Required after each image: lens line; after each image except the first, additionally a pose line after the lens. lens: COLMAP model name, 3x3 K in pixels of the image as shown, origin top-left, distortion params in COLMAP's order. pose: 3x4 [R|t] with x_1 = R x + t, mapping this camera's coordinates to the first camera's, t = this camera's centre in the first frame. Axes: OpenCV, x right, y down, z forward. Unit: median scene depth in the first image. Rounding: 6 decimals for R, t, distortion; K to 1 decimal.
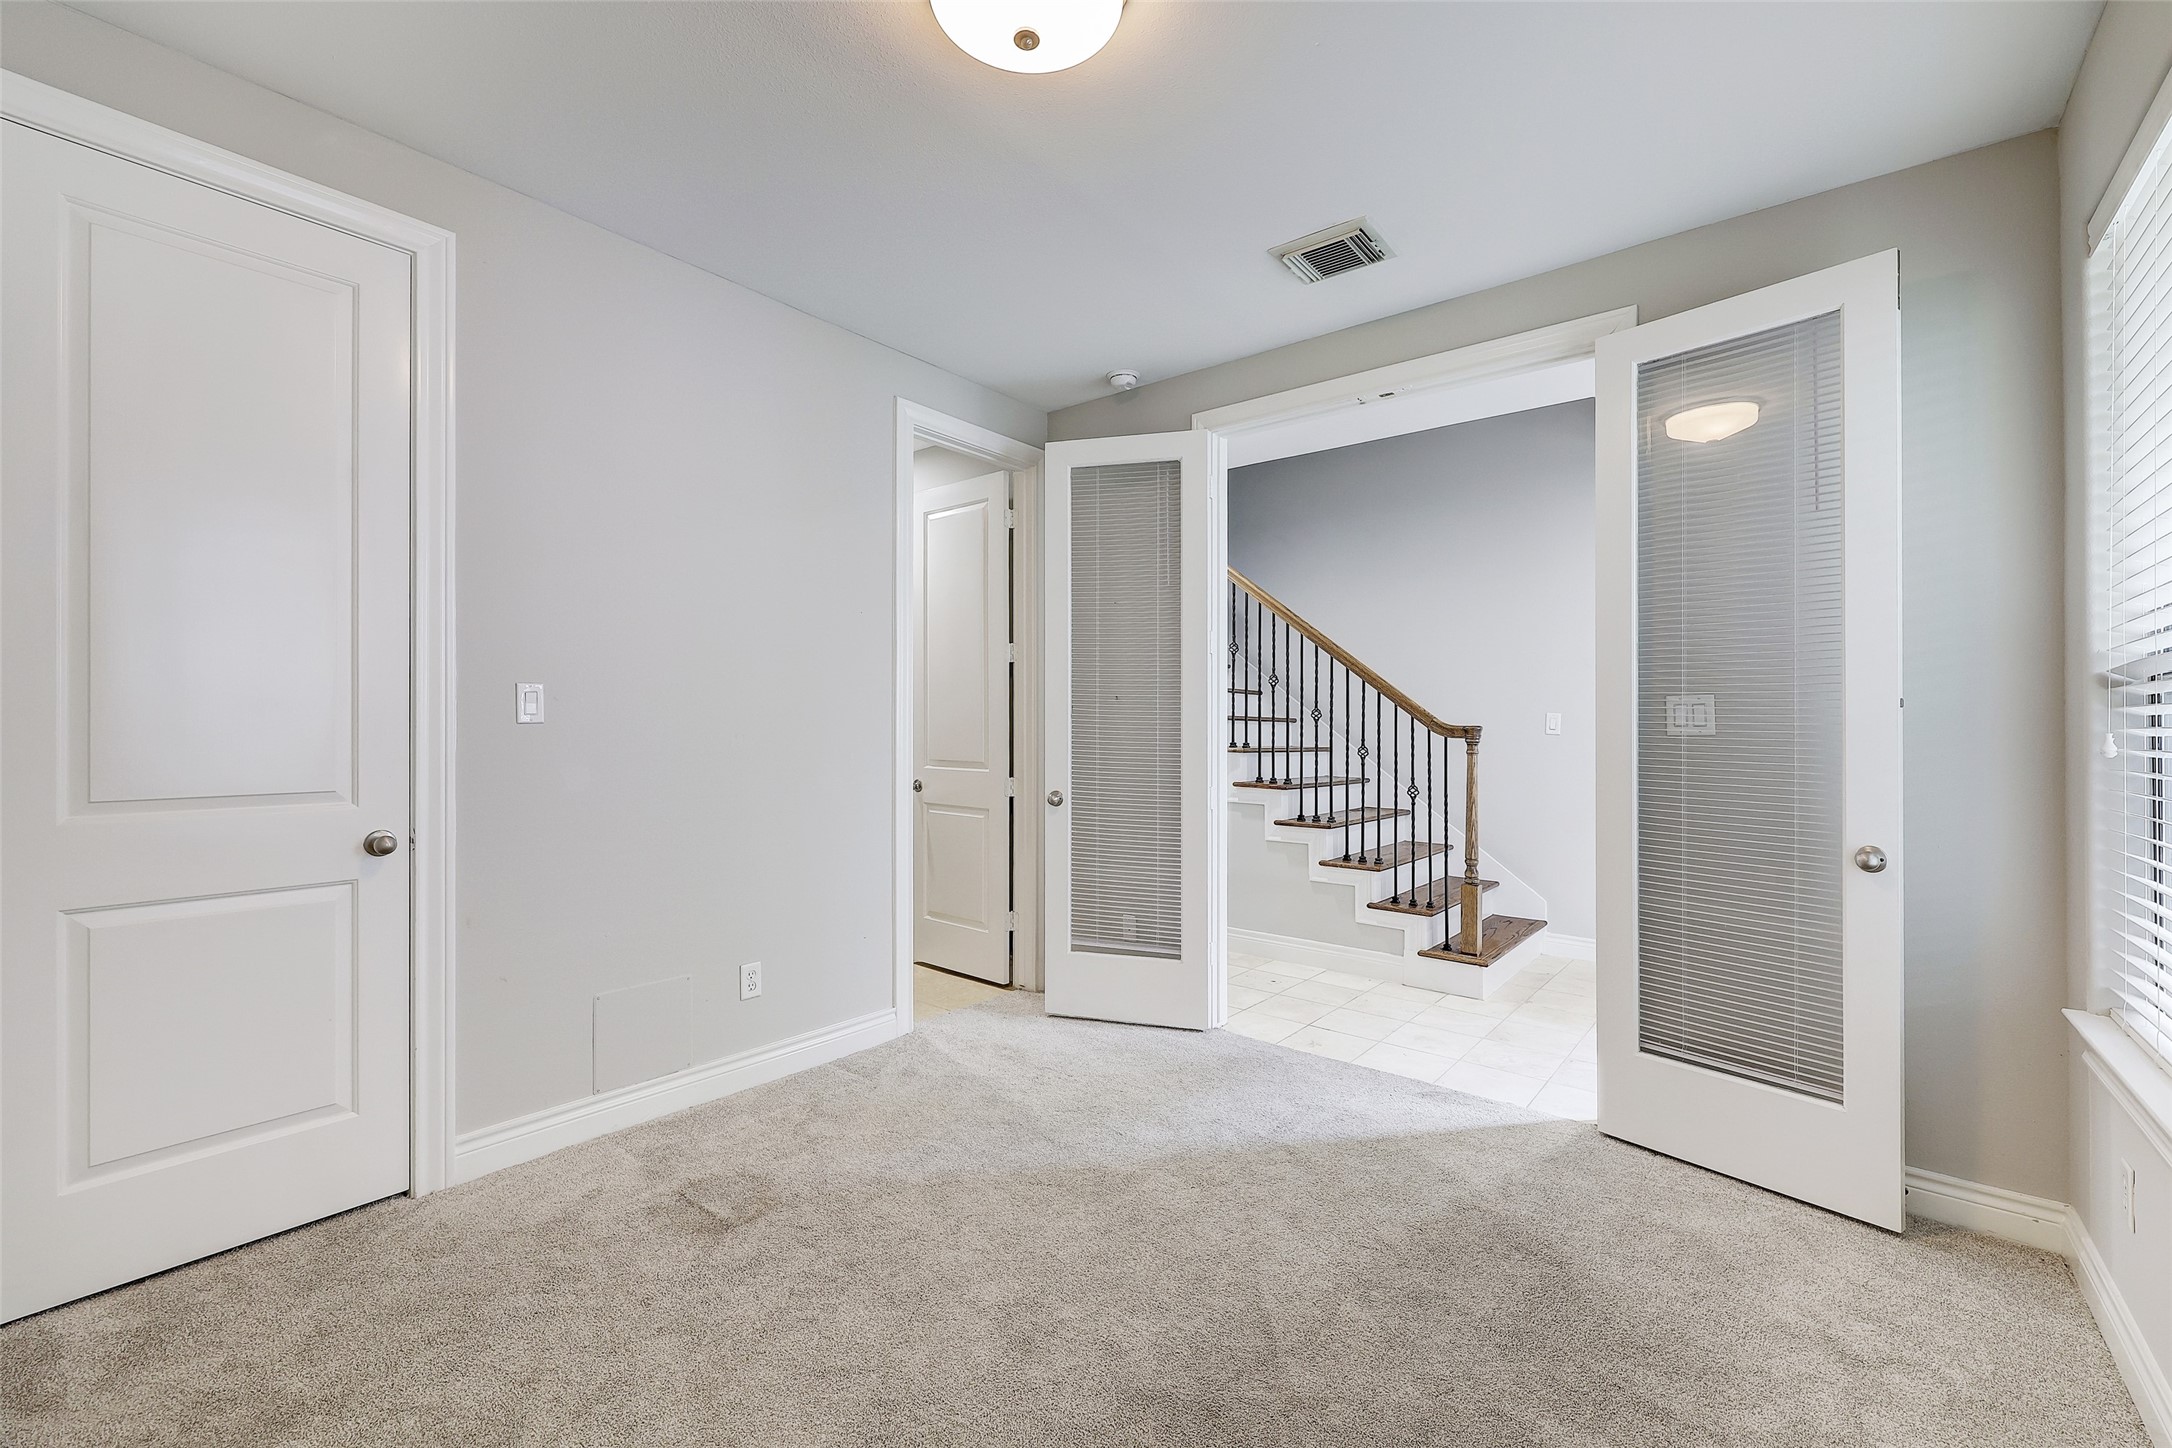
lens RADIAL K [[879.7, 0, 1082.6], [0, 879.7, 714.6], [0, 0, 1]] dist [0.004096, -0.000333]
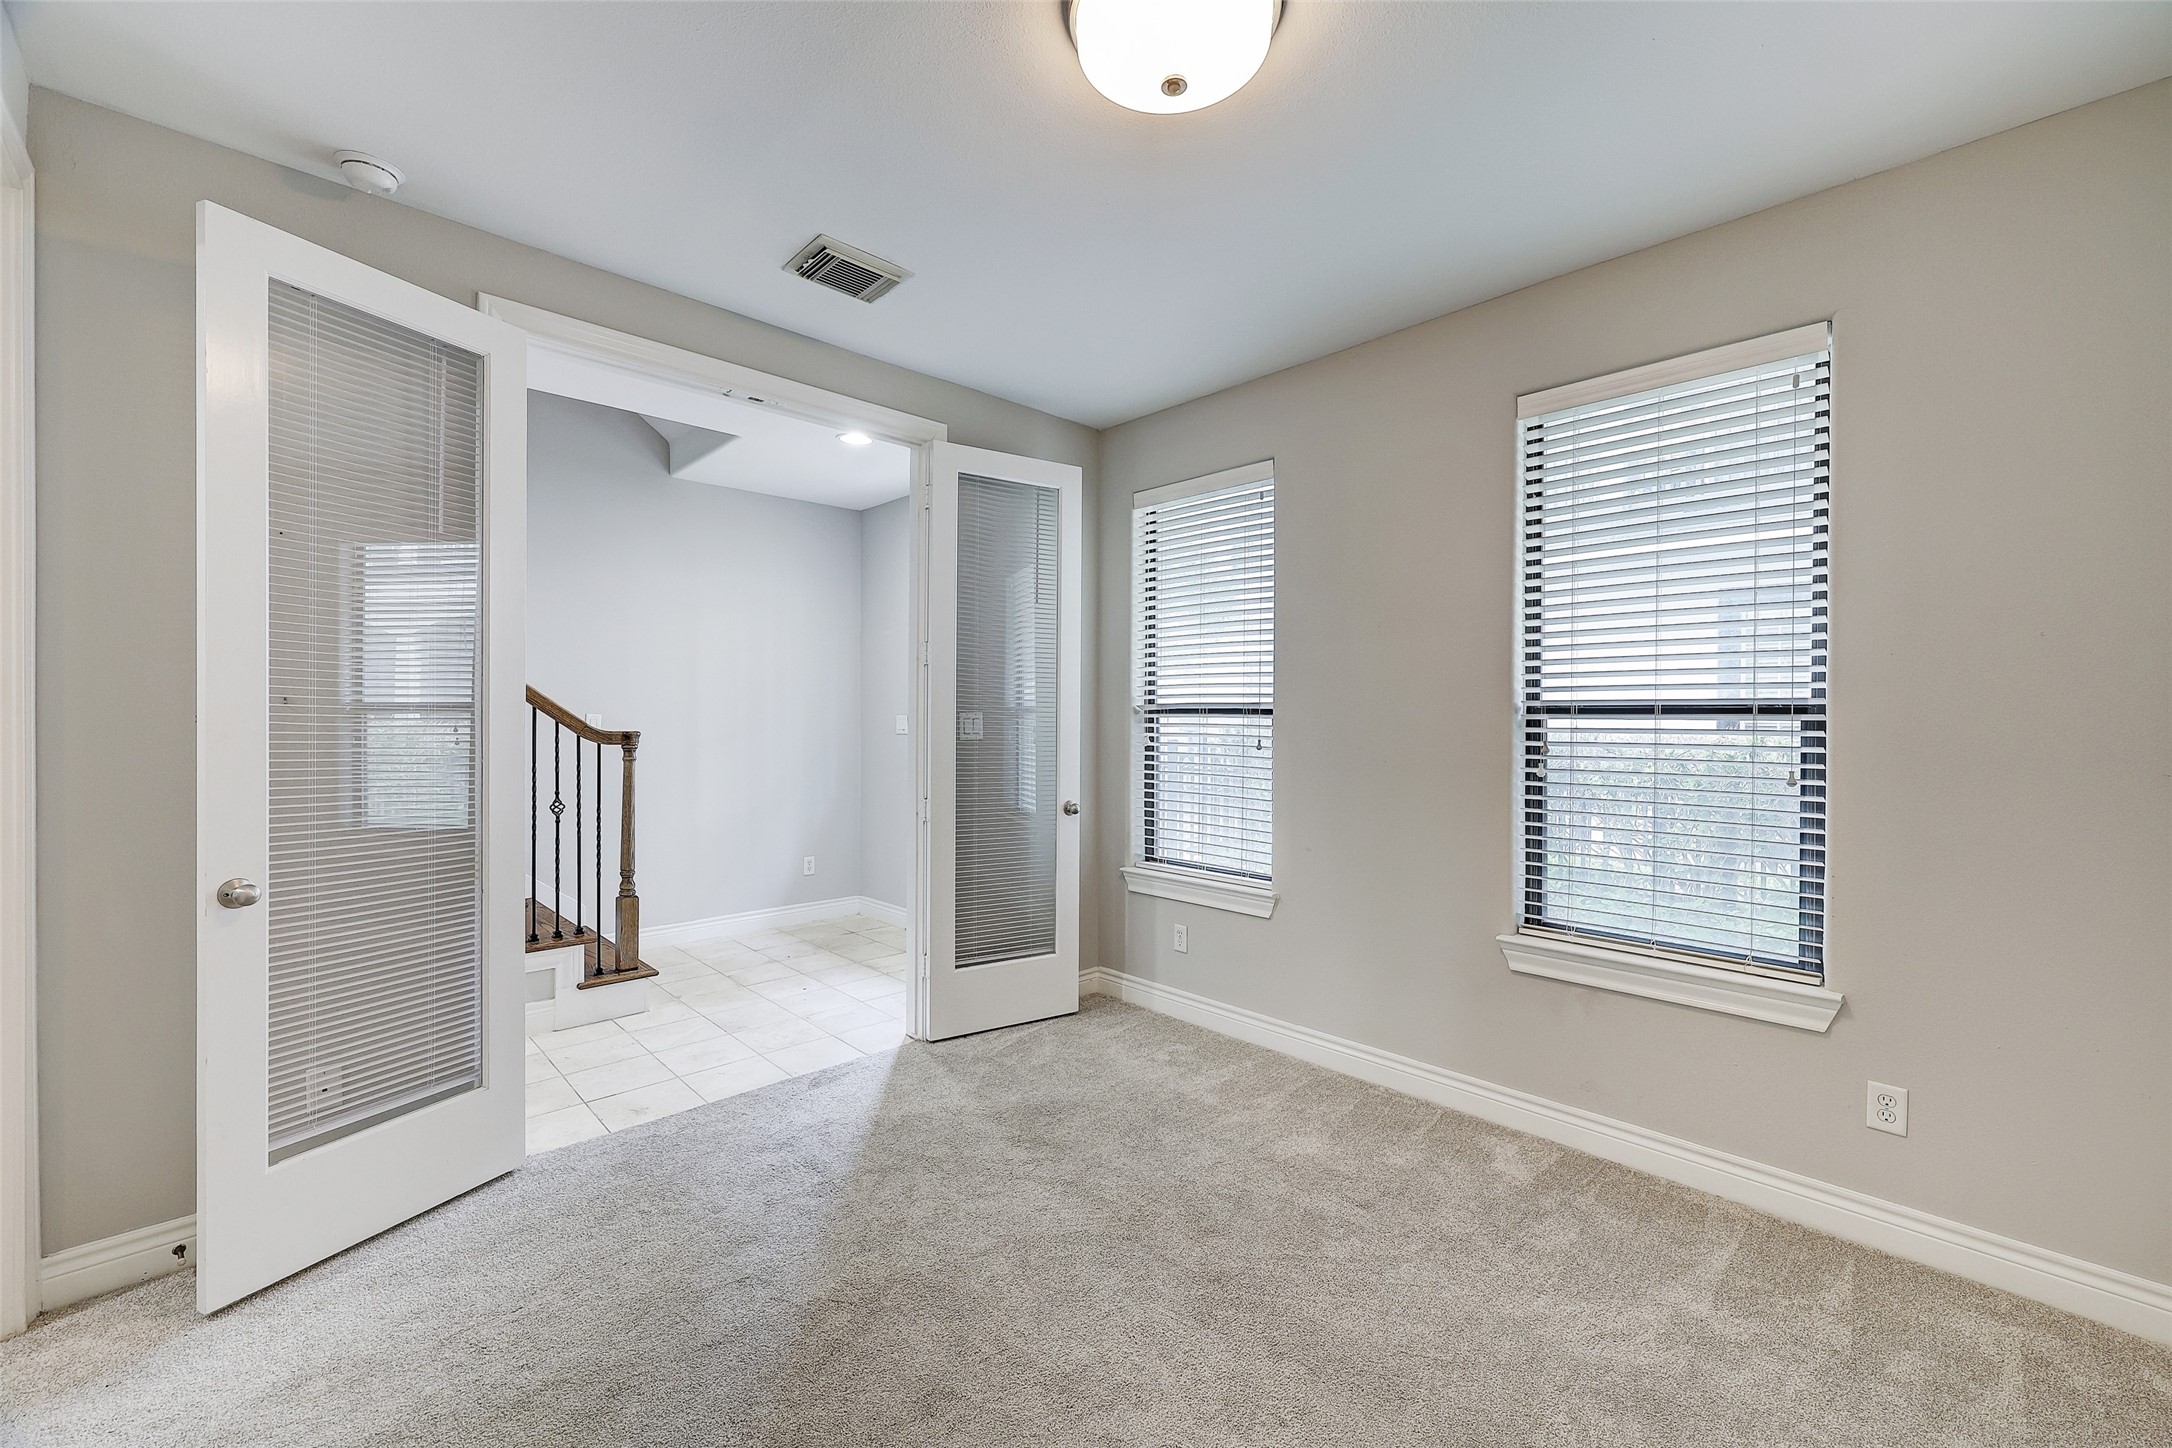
lens RADIAL K [[877.9, 0, 1077.5], [0, 877.9, 707.6], [0, 0, 1]] dist [-0.002018, -0.000266]
pose [[0.124746, 0.000475, 0.992189, -0.489350], [-0.014151, 0.999899, 0.001301, -0.023101], [-0.992088, -0.014203, 0.124740, 0.440981]]
